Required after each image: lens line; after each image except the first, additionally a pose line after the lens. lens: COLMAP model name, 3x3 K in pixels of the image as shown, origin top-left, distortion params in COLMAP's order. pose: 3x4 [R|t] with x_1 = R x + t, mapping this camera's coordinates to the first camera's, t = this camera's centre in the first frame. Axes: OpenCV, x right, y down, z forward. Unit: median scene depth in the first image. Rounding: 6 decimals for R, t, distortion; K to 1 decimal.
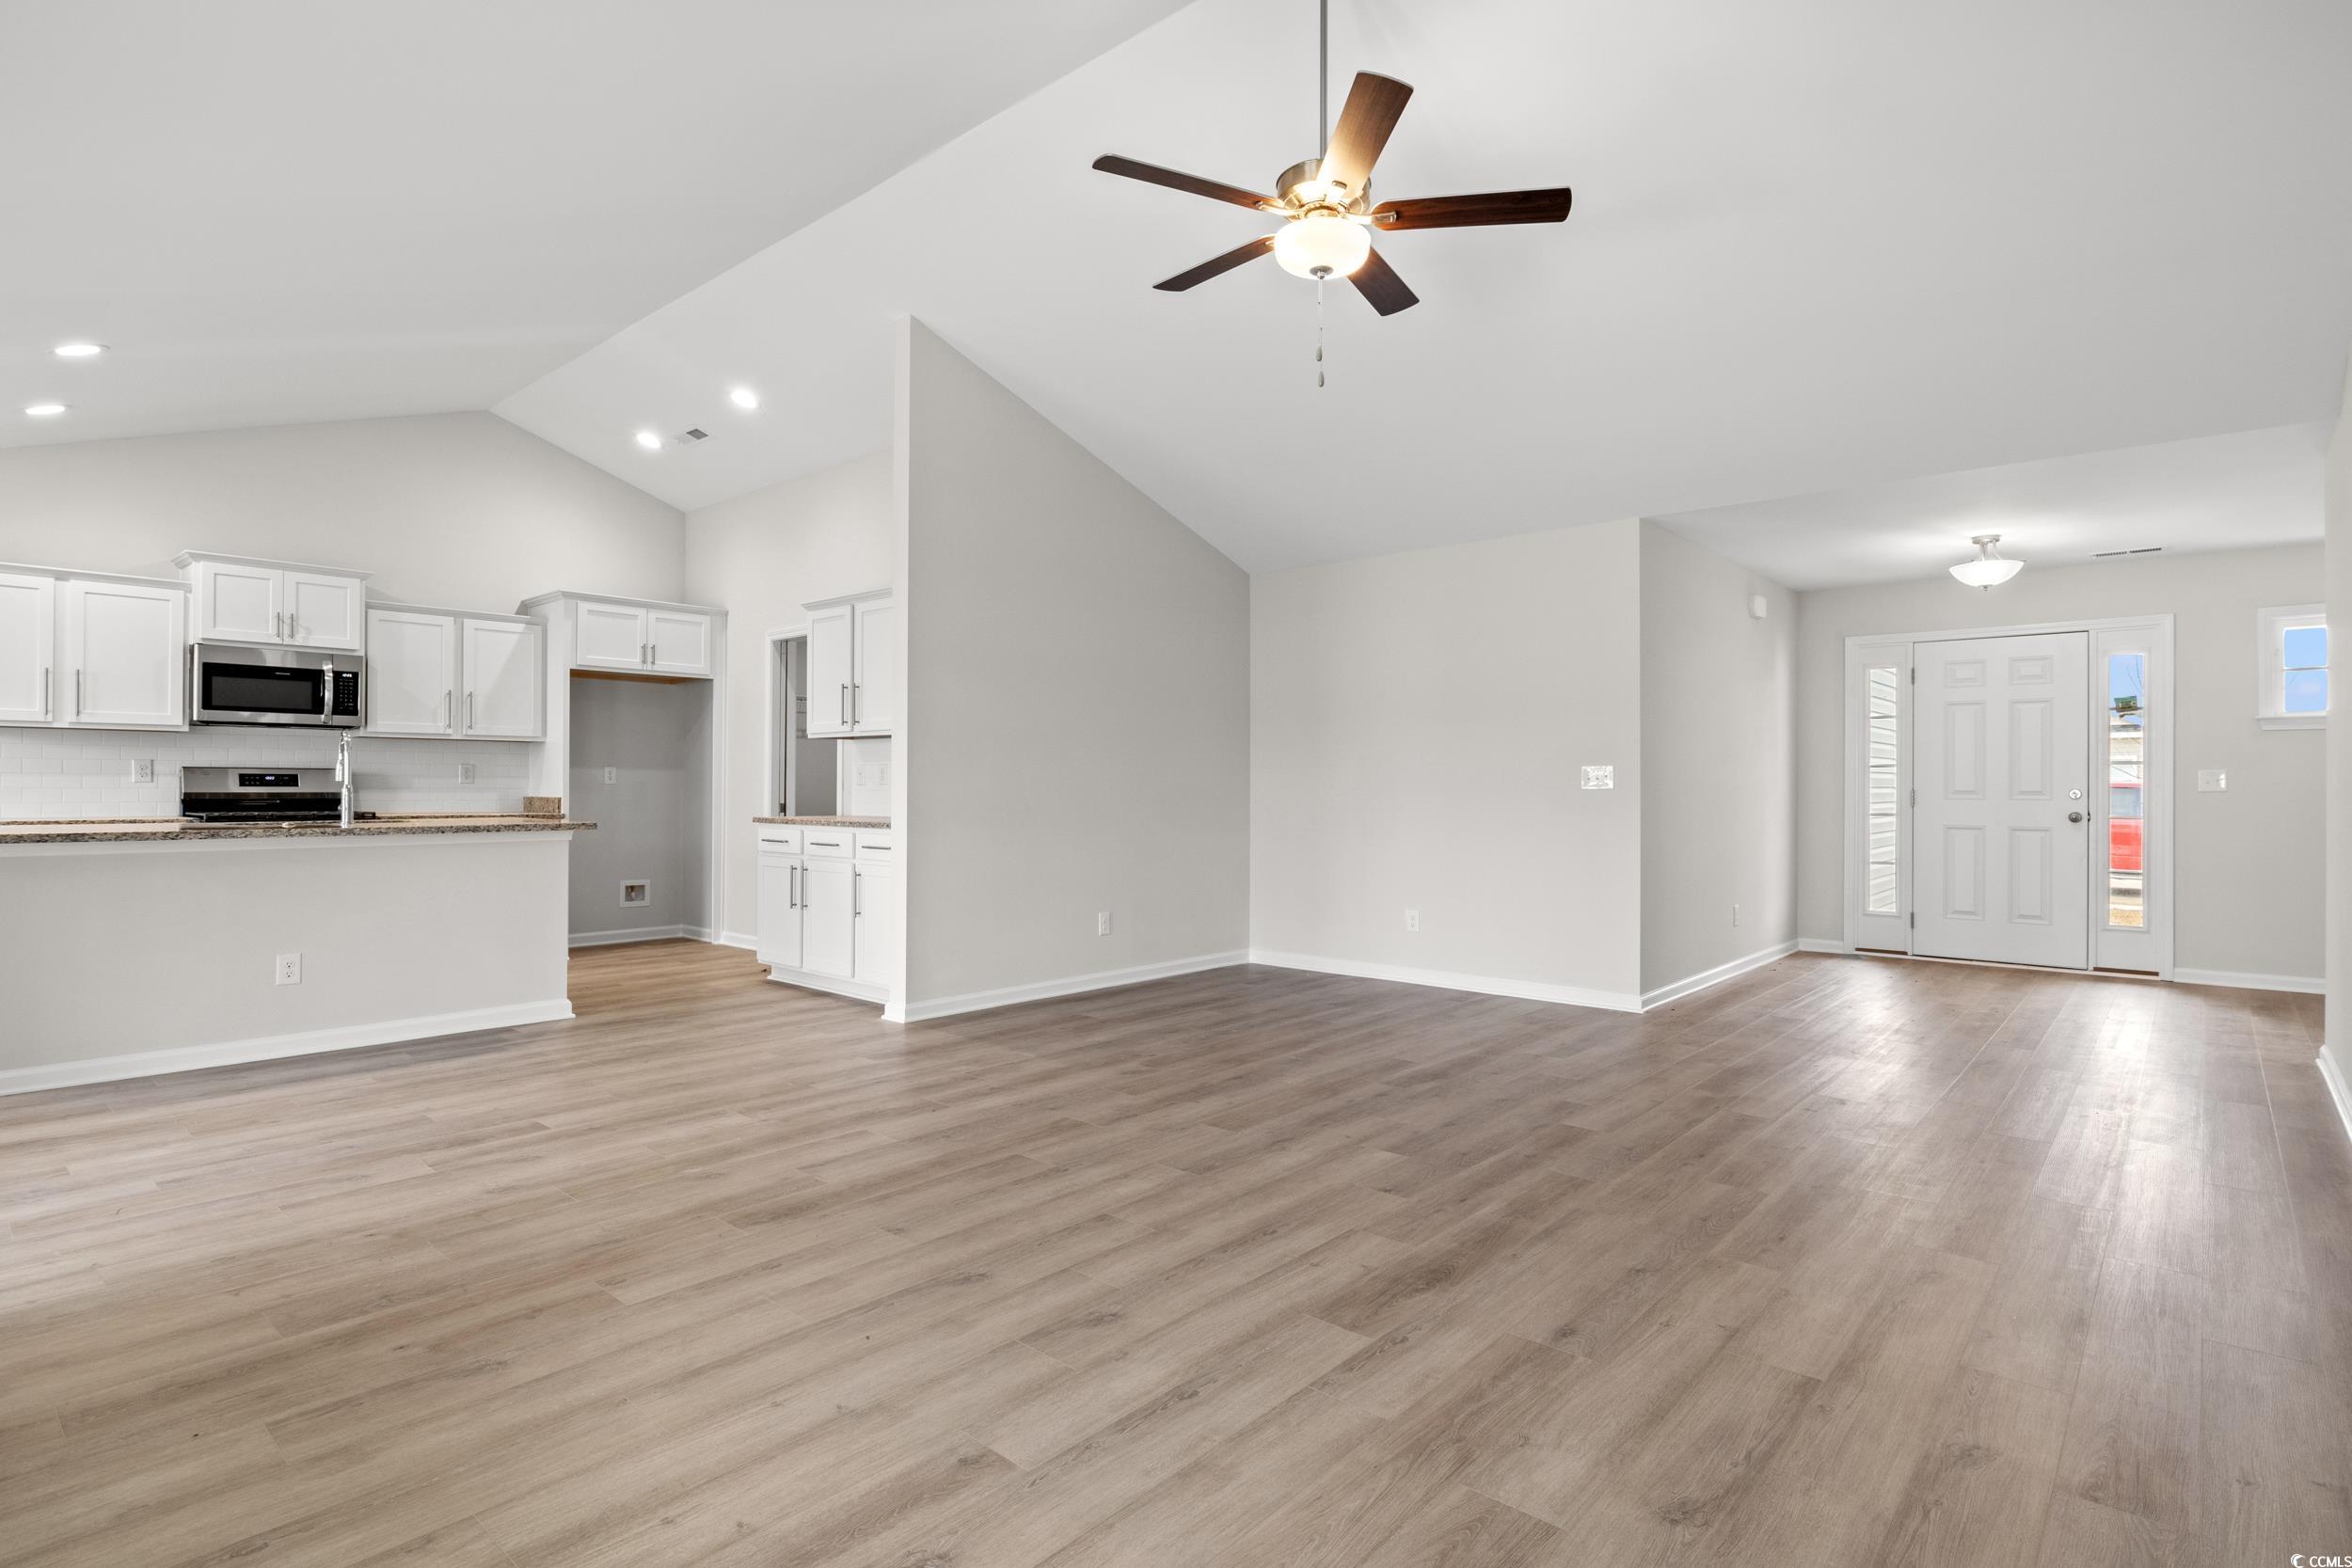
lens RADIAL K [[1189.8, 0, 1196.9], [0, 1189.8, 776.5], [0, 0, 1]] dist [-0.001471, -0.001681]
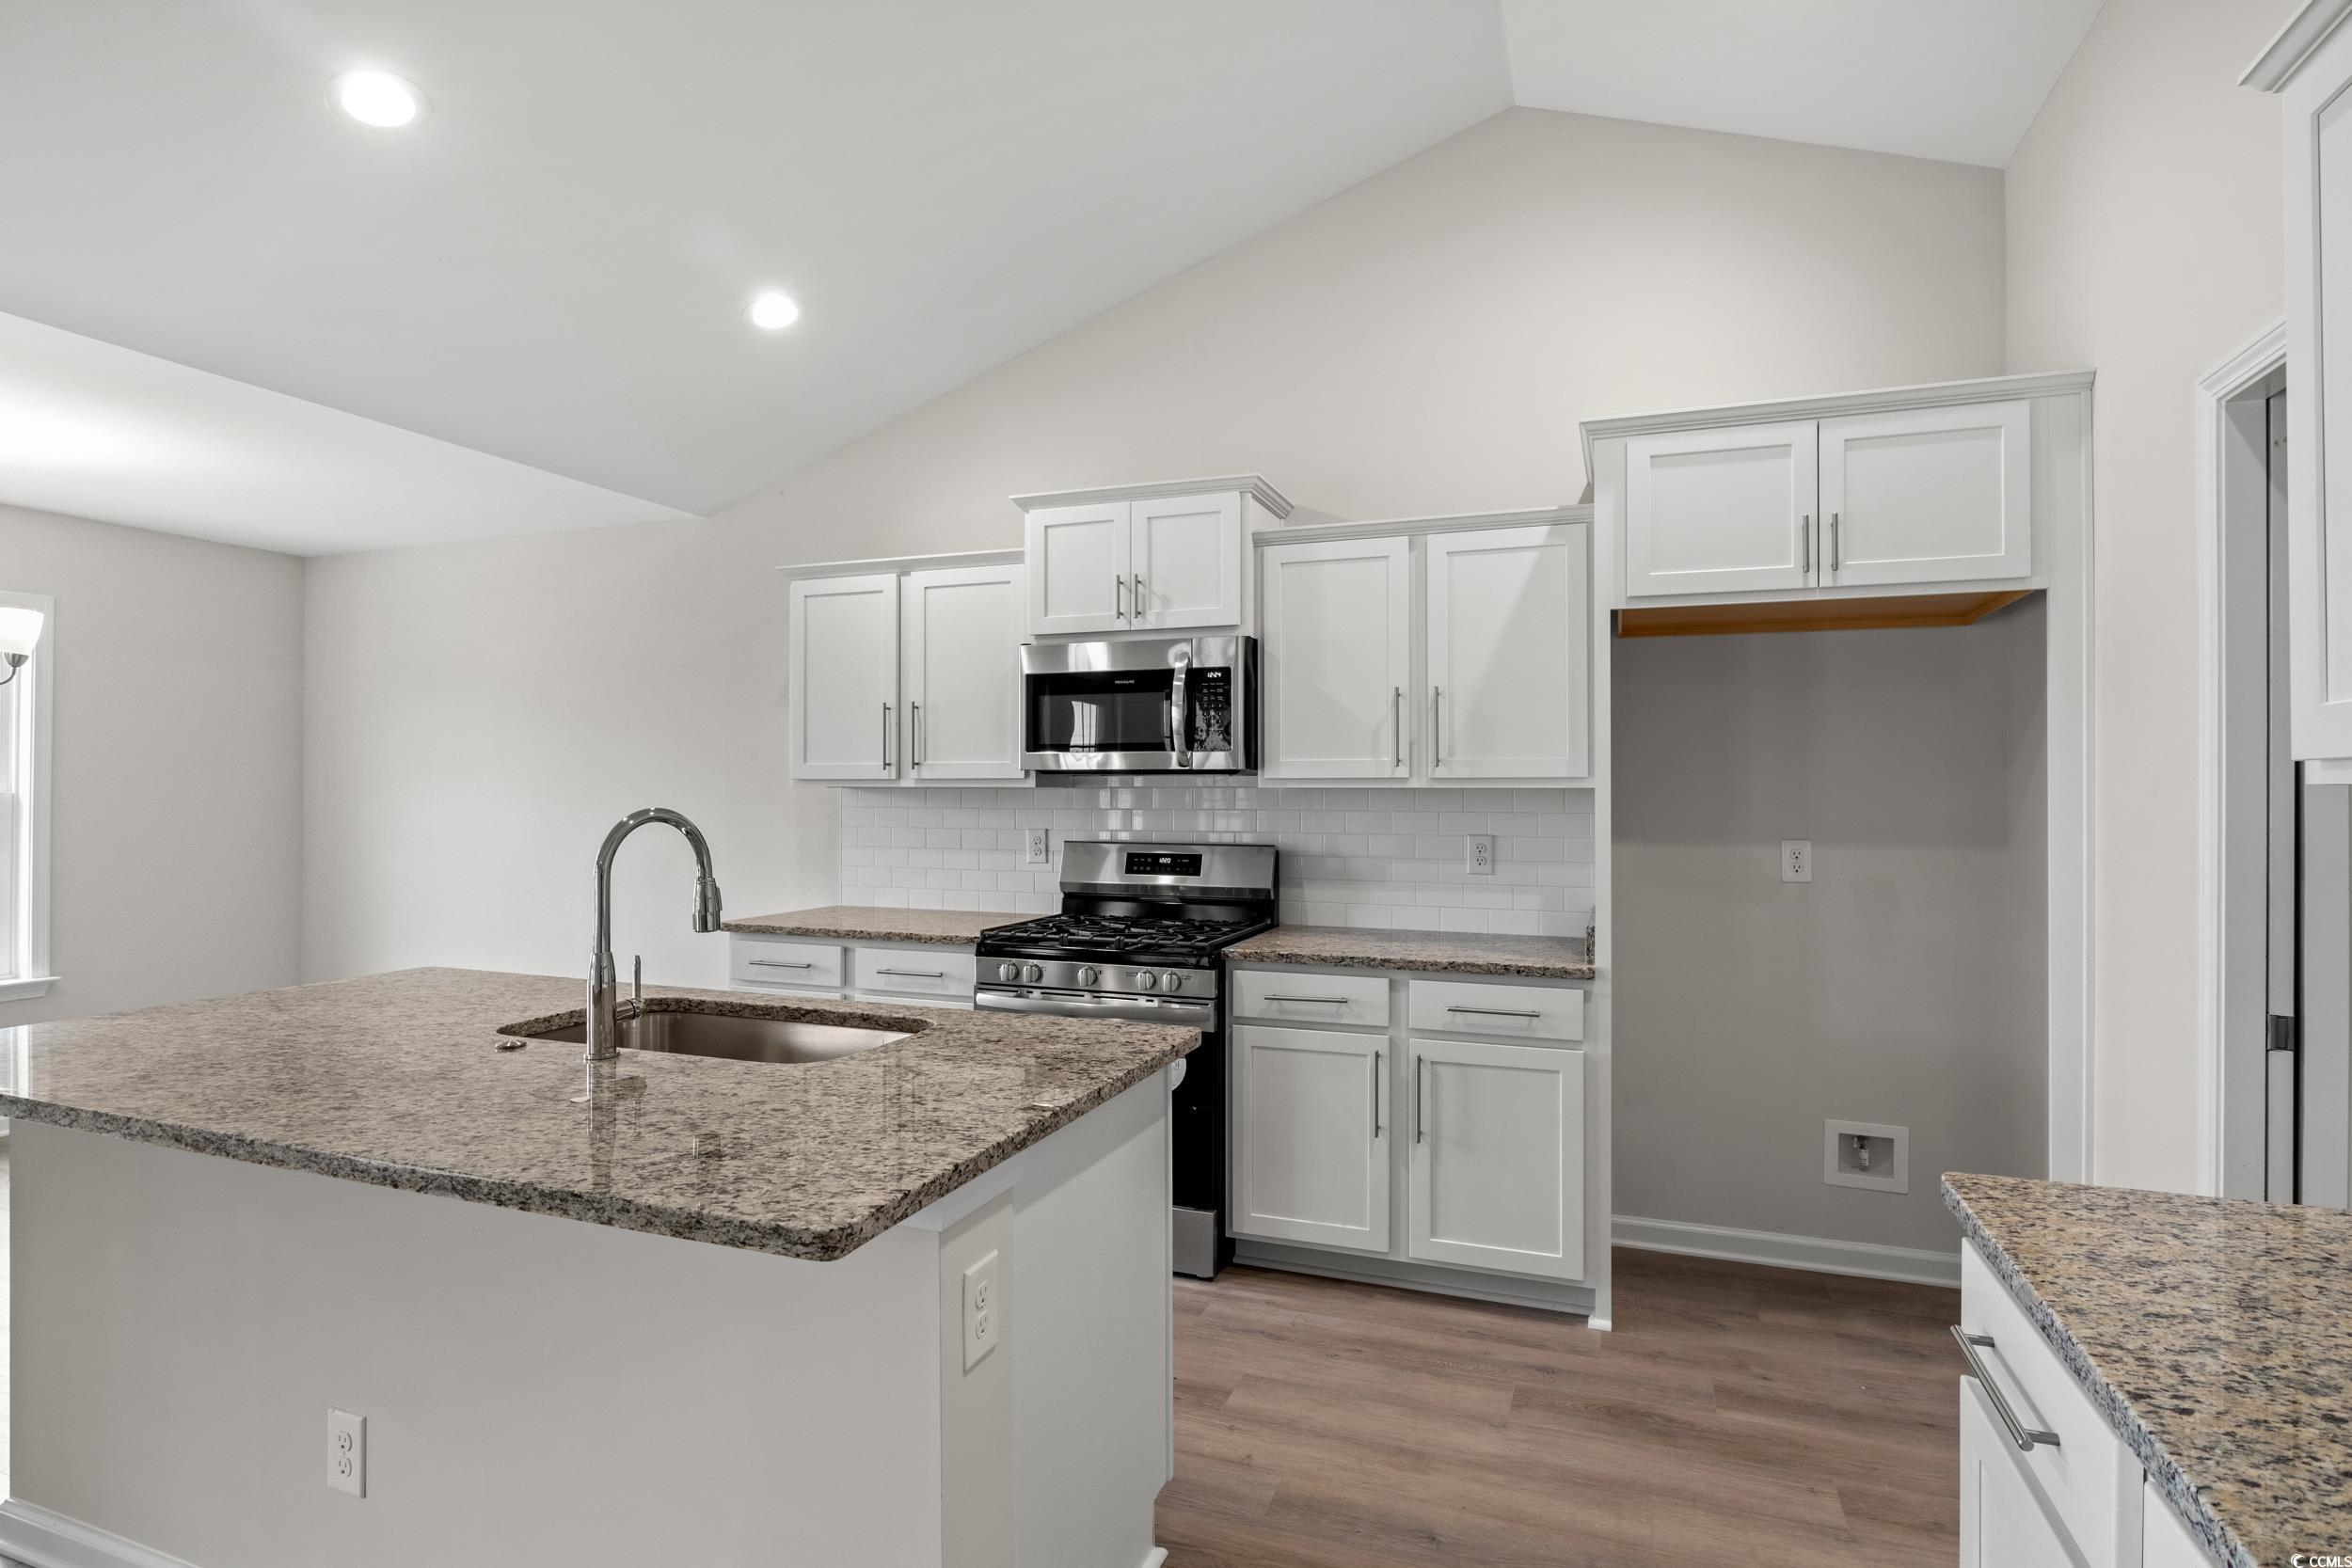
lens RADIAL K [[1189.8, 0, 1187.9], [0, 1189.8, 789.5], [0, 0, 1]] dist [-0.001471, -0.001681]
pose [[0.358204, -0.003279, -0.933638, -0.220872], [0.008832, 0.999961, -0.000123, -0.033751], [0.933602, -0.008201, 0.358219, 0.792257]]
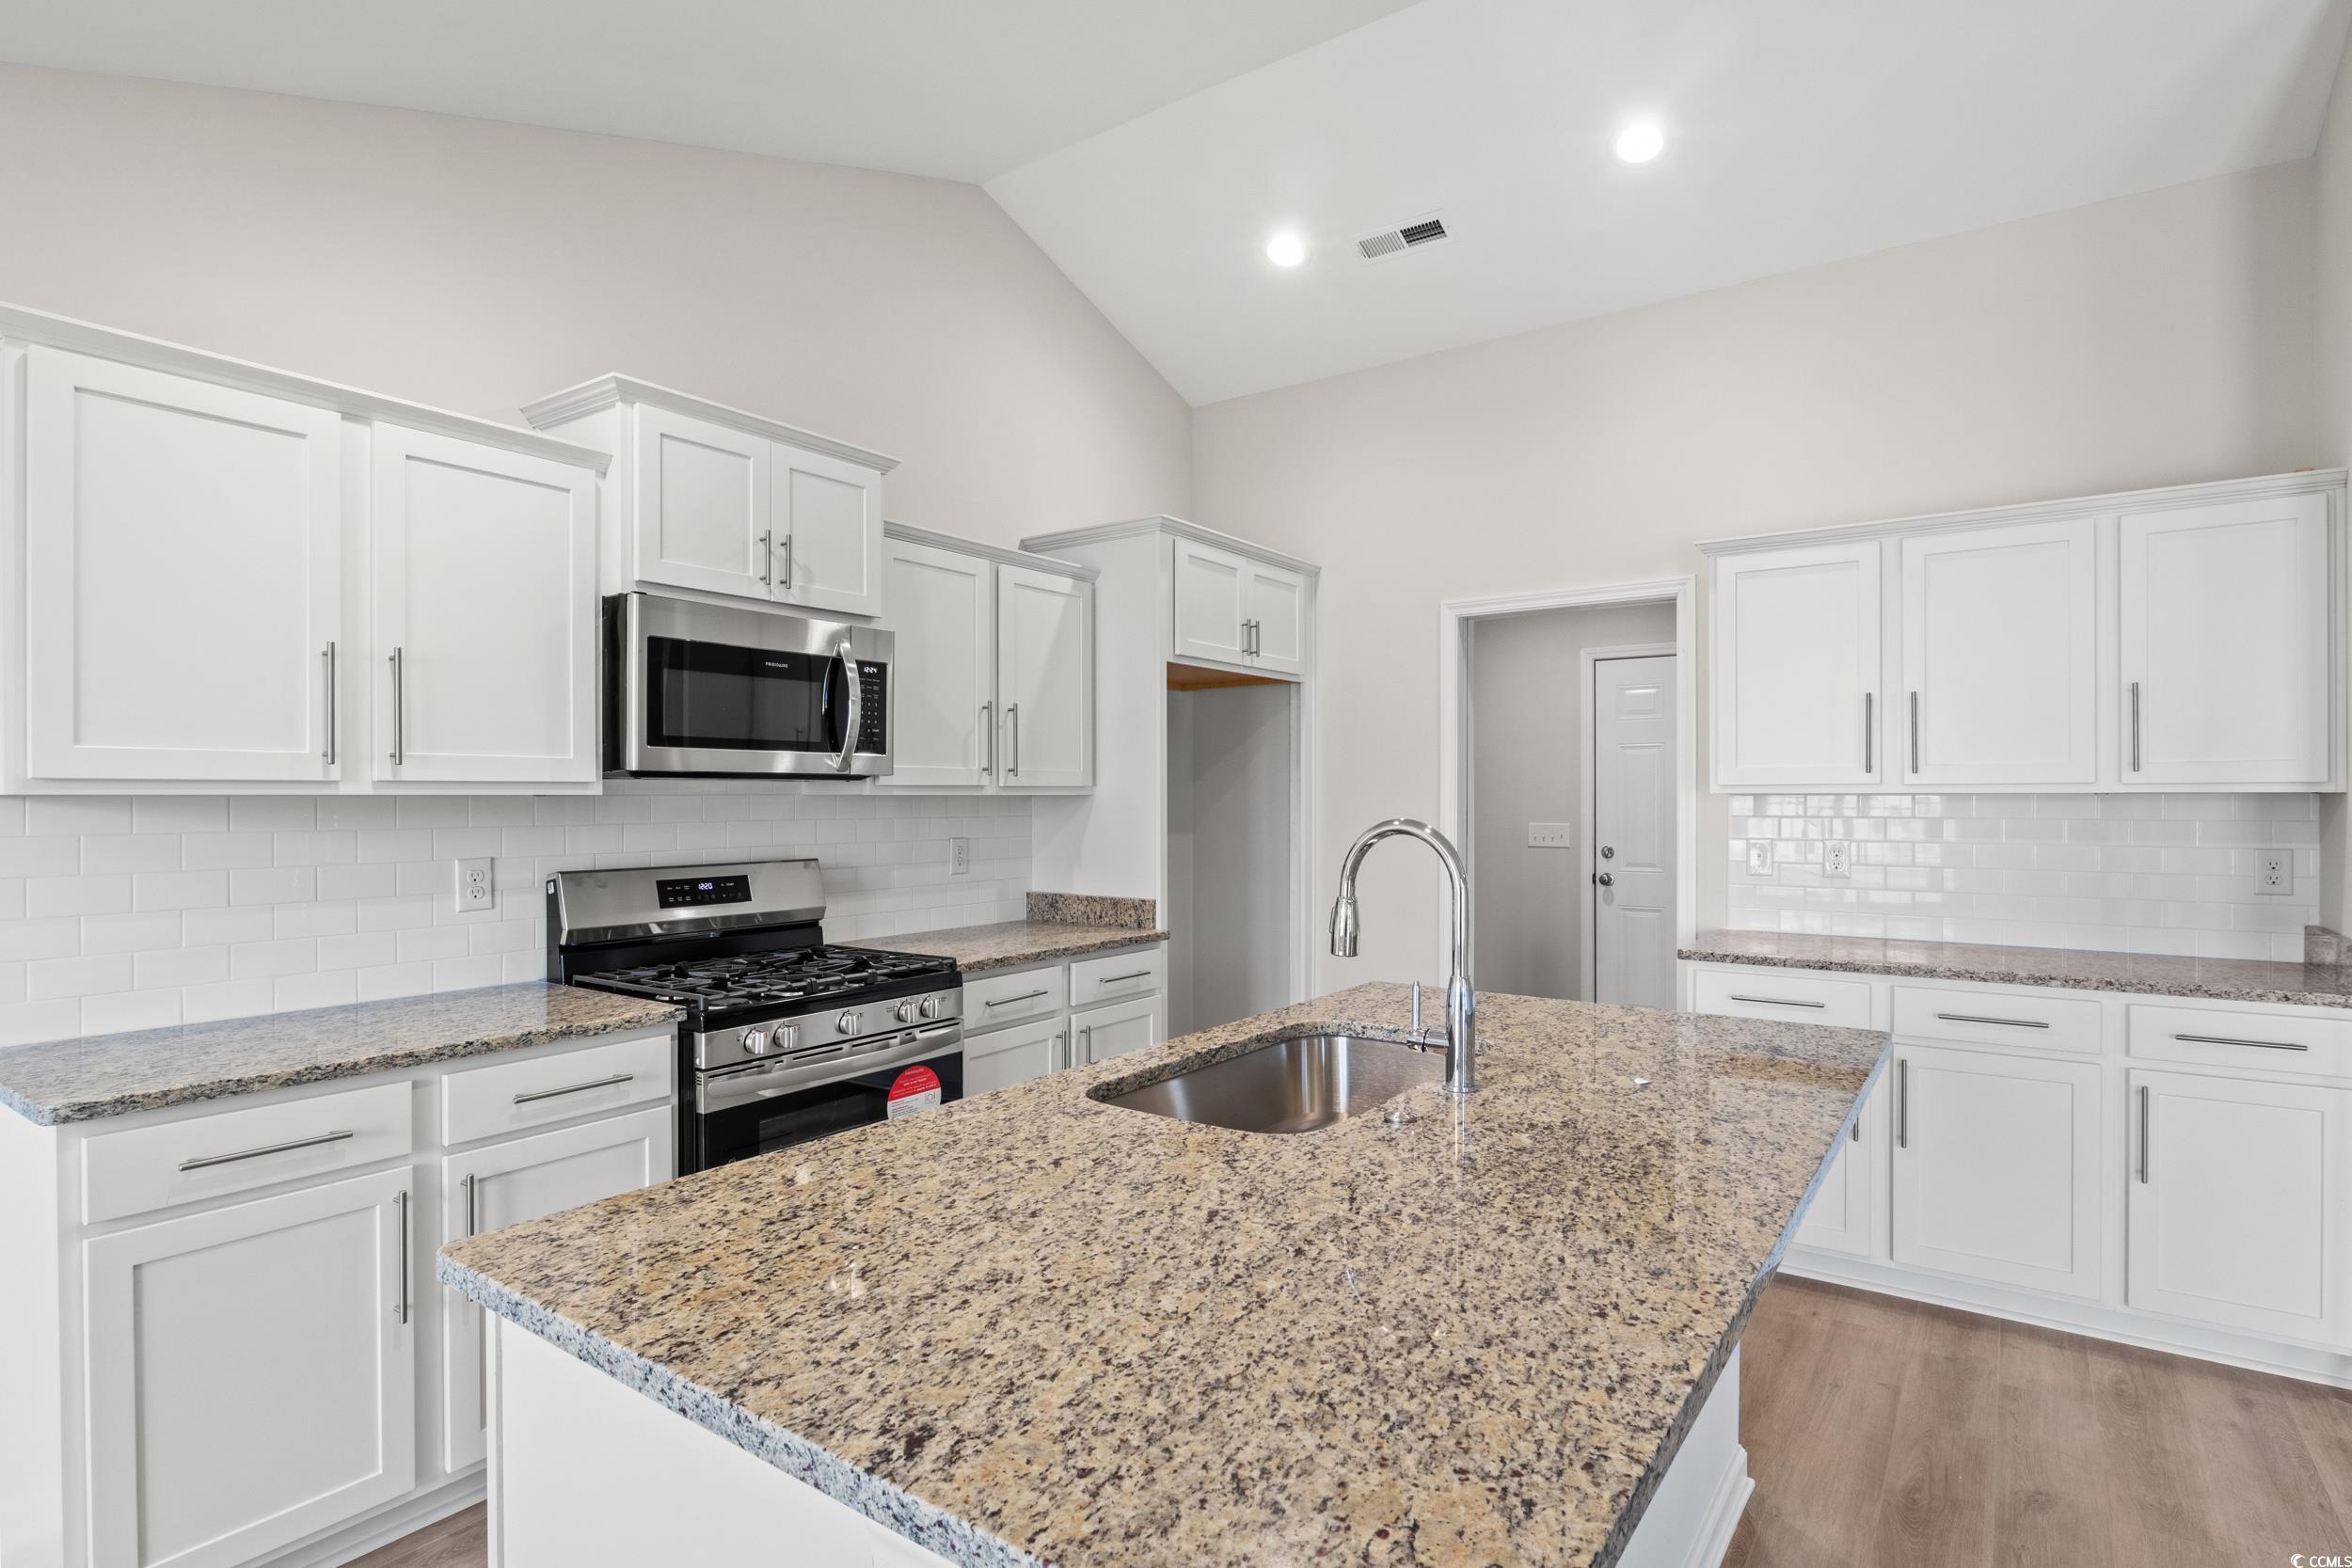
lens RADIAL K [[1189.8, 0, 1186.8], [0, 1189.8, 797.5], [0, 0, 1]] dist [-0.001471, -0.001681]
pose [[0.993777, -0.005104, 0.111266, -0.637461], [0.003725, 0.999914, 0.012605, -0.039075], [-0.111321, -0.012112, 0.993711, 0.505767]]
